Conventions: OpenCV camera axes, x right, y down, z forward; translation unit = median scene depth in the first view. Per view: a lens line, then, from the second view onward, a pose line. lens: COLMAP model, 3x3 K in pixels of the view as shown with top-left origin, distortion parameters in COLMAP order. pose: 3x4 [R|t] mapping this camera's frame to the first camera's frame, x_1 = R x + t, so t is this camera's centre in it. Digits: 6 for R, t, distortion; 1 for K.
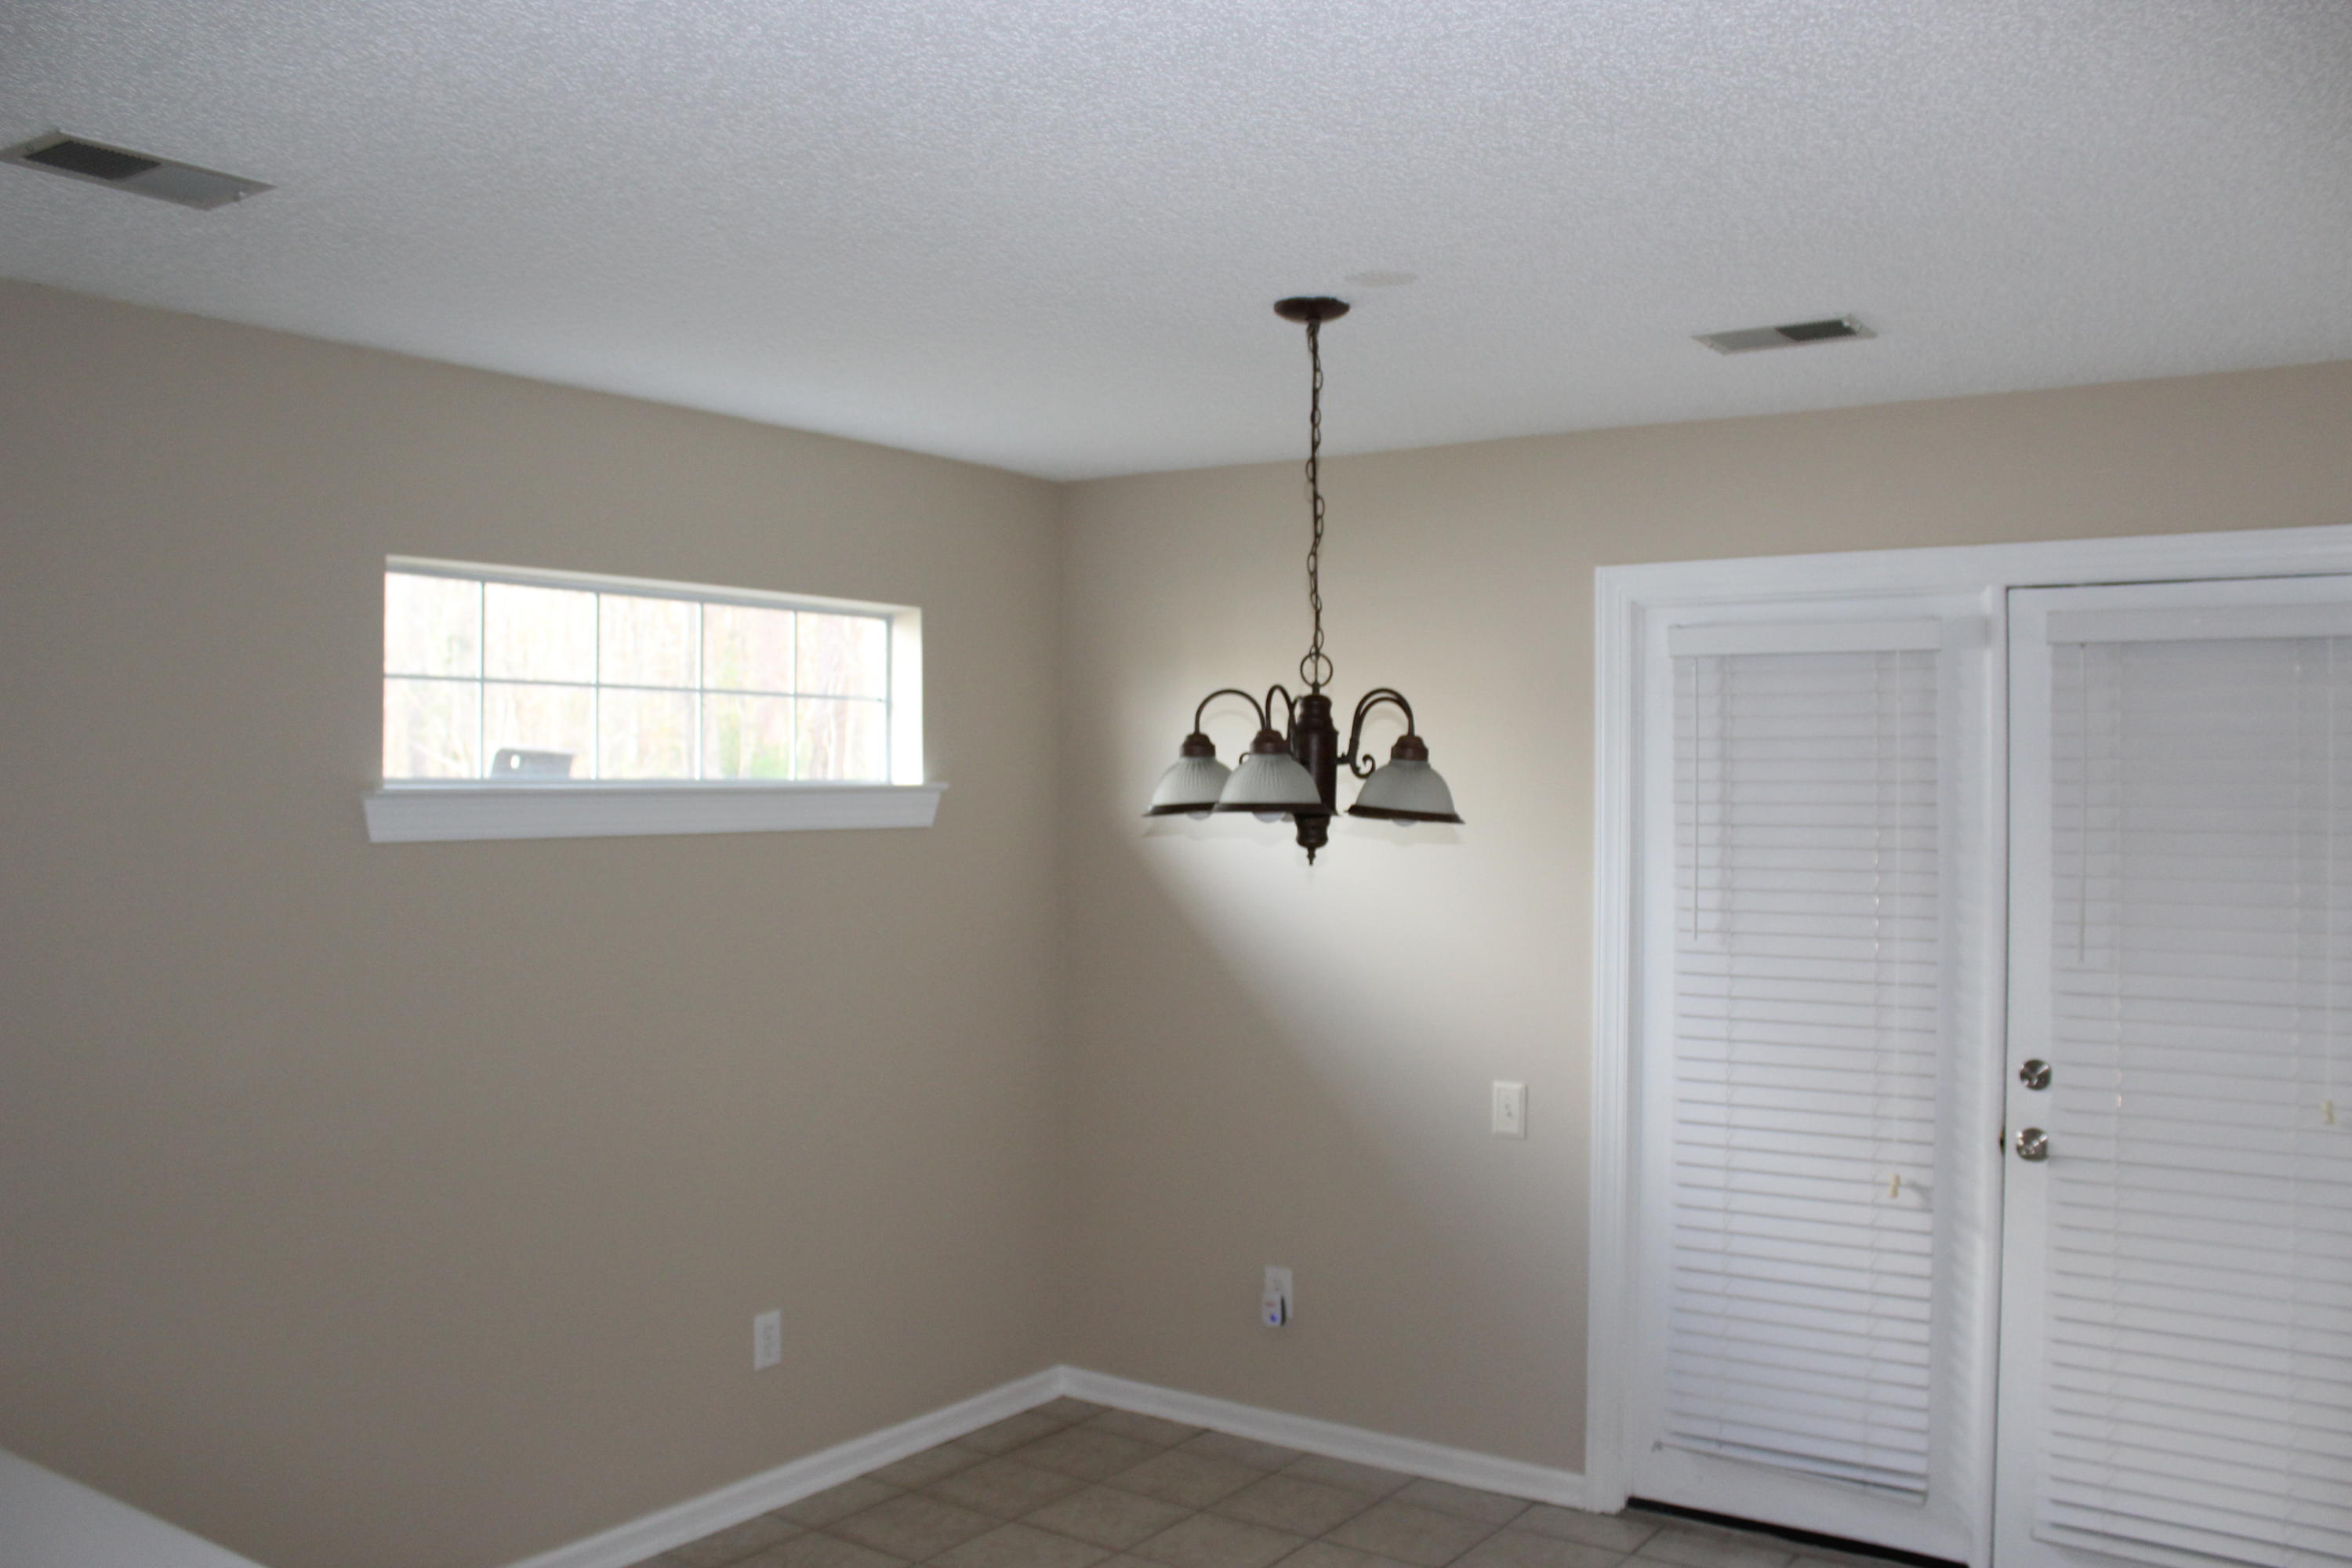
lens RADIAL K [[2022.8, 0, 1176.0], [0, 2022.8, 784.0], [0, 0, 1]] dist [-0.138281, 0.164491]
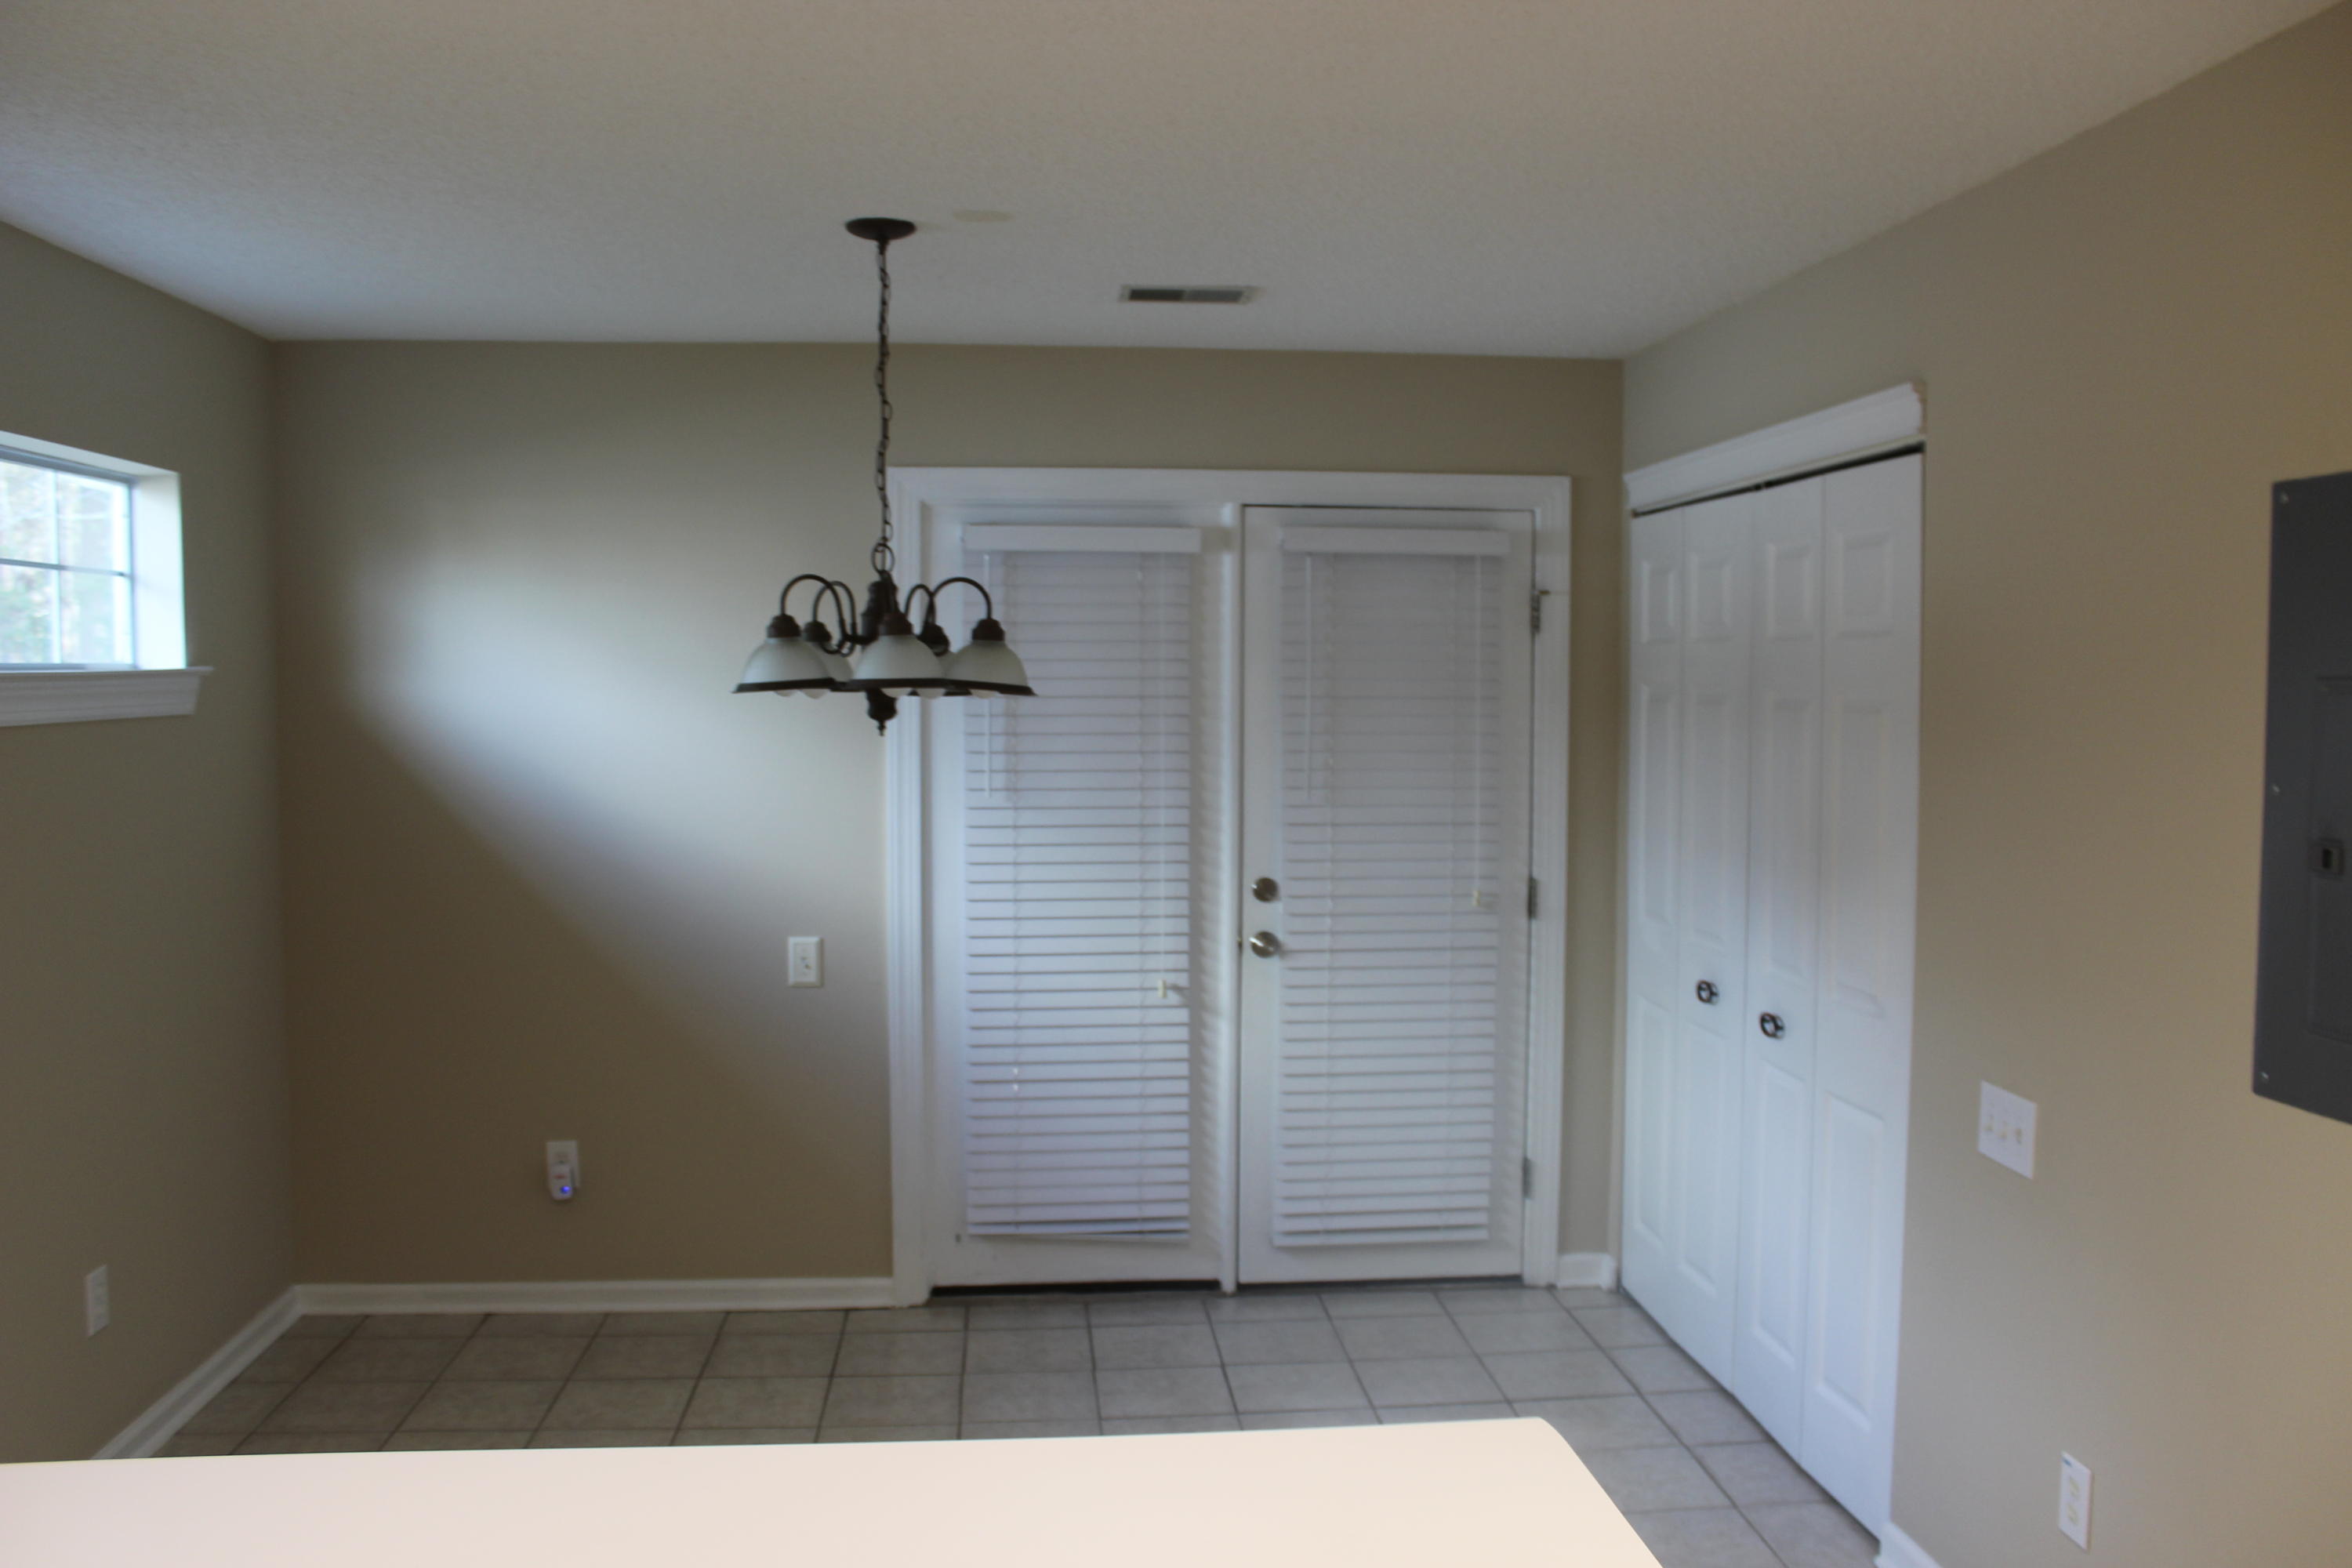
lens RADIAL K [[2022.8, 0, 1176.0], [0, 2022.8, 784.0], [0, 0, 1]] dist [-0.138281, 0.164491]
pose [[0.765716, -0.040404, 0.641909, -0.426295], [0.003012, 0.998239, 0.059240, 0.001233], [-0.643172, -0.043427, 0.764489, 0.041319]]
